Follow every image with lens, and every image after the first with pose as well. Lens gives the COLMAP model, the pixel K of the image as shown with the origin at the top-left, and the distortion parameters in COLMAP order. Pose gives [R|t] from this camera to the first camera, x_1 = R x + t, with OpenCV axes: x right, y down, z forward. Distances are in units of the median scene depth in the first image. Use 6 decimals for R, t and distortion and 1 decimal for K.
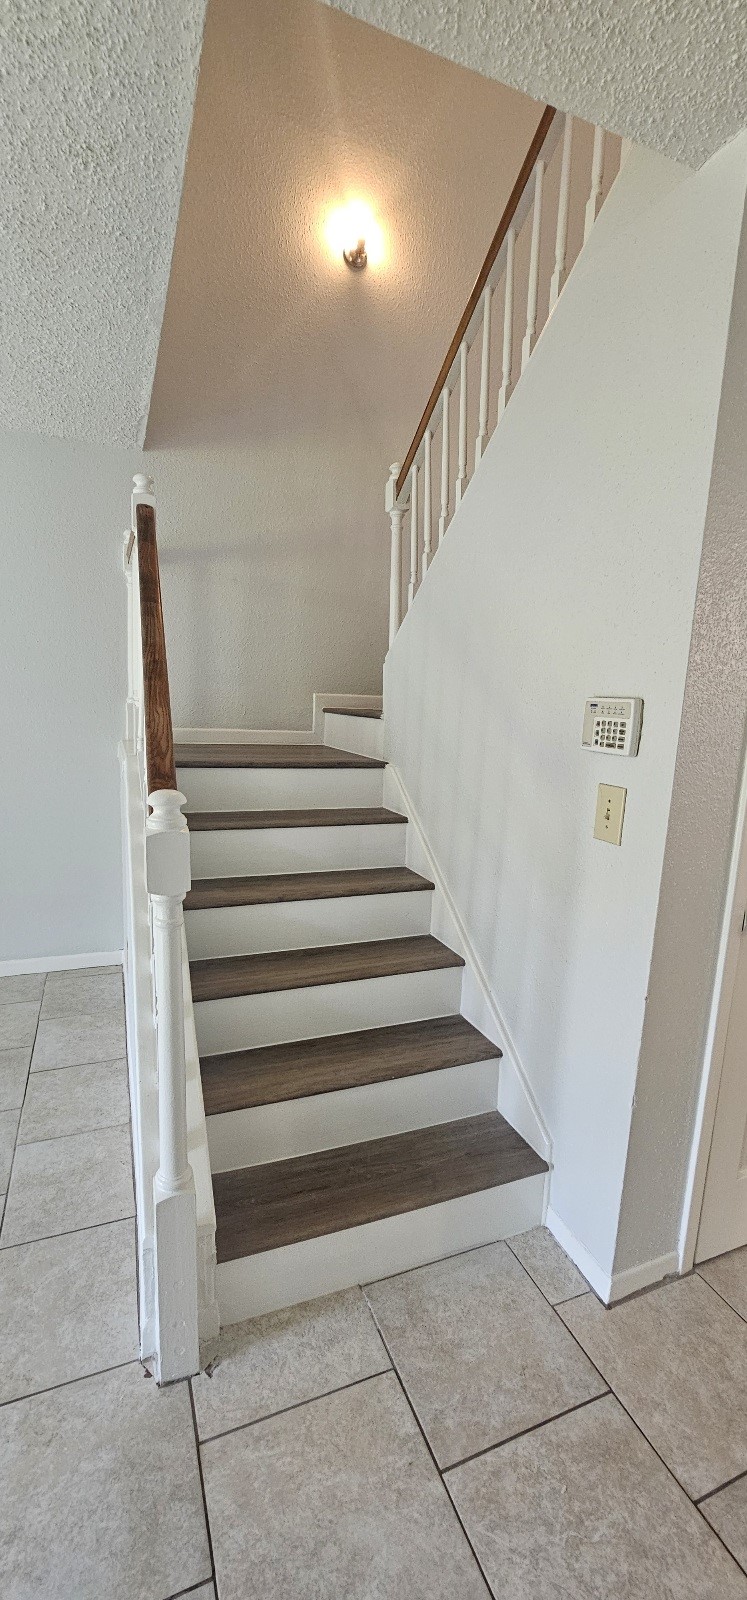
lens RADIAL K [[651.5, 0, 369.8], [0, 651.5, 800.1], [0, 0, 1]] dist [-0.009351, 0.000572]
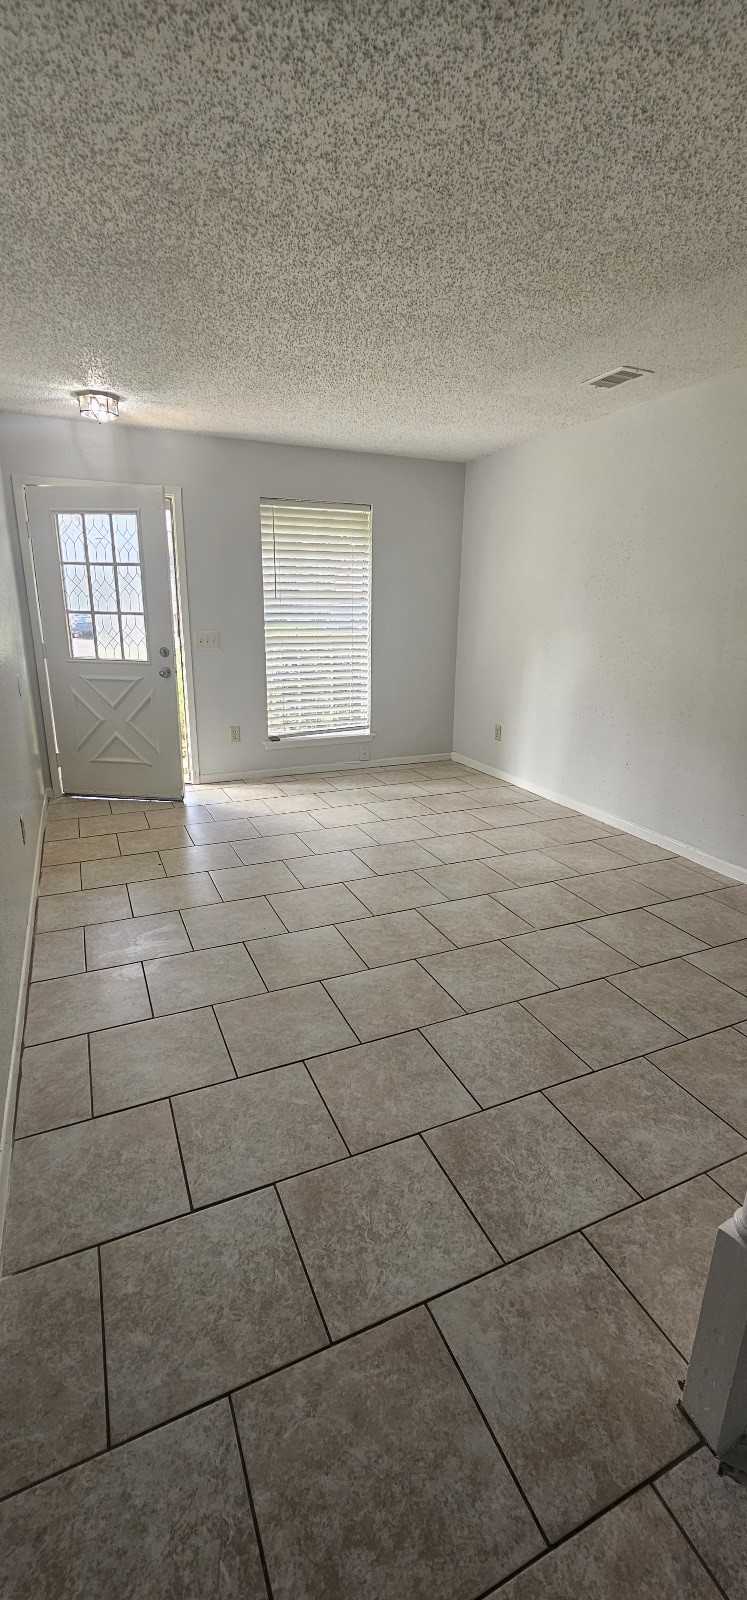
lens RADIAL K [[651.5, 0, 370.8], [0, 651.5, 797.9], [0, 0, 1]] dist [-0.009351, 0.000572]
pose [[0.034591, 0.256632, -0.965890, 0.318492], [-0.181893, 0.951943, 0.246412, -0.034120], [0.982710, 0.167165, 0.079609, 0.387207]]
